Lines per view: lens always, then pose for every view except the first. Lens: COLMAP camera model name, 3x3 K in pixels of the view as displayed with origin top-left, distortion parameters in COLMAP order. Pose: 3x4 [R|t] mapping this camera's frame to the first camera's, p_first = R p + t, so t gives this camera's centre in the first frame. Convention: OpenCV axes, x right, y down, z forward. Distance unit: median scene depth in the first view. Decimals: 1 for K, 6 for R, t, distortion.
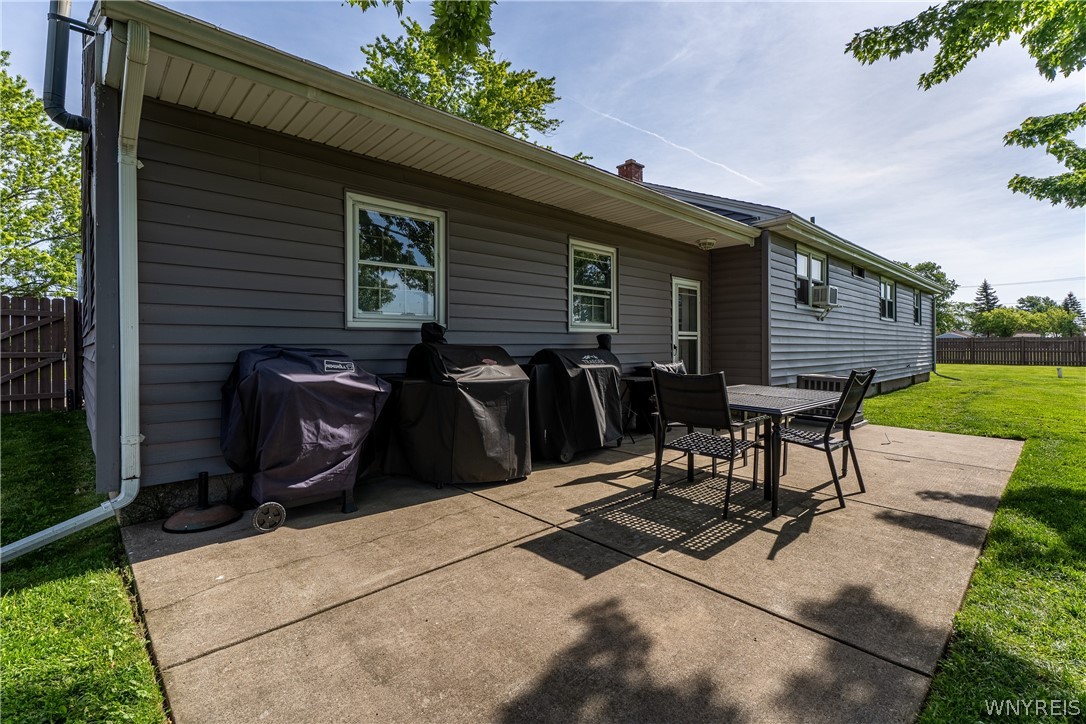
lens RADIAL K [[485.3, 0, 543.4], [0, 485.3, 355.9], [0, 0, 1]] dist [0.002536, 0.000100]
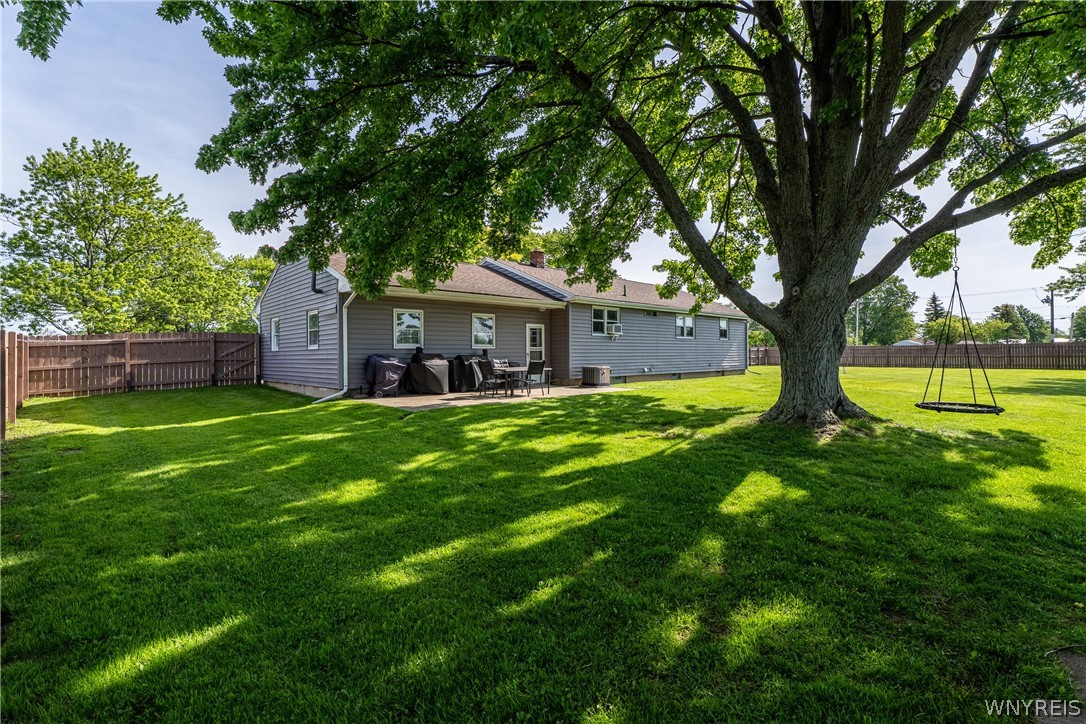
lens RADIAL K [[485.3, 0, 543.4], [0, 485.3, 355.9], [0, 0, 1]] dist [0.002536, 0.000100]
pose [[0.999937, -0.011210, 0.001069, 0.557766], [0.011232, 0.999654, -0.023775, 0.072939], [-0.000802, 0.023785, 0.999717, -2.087682]]
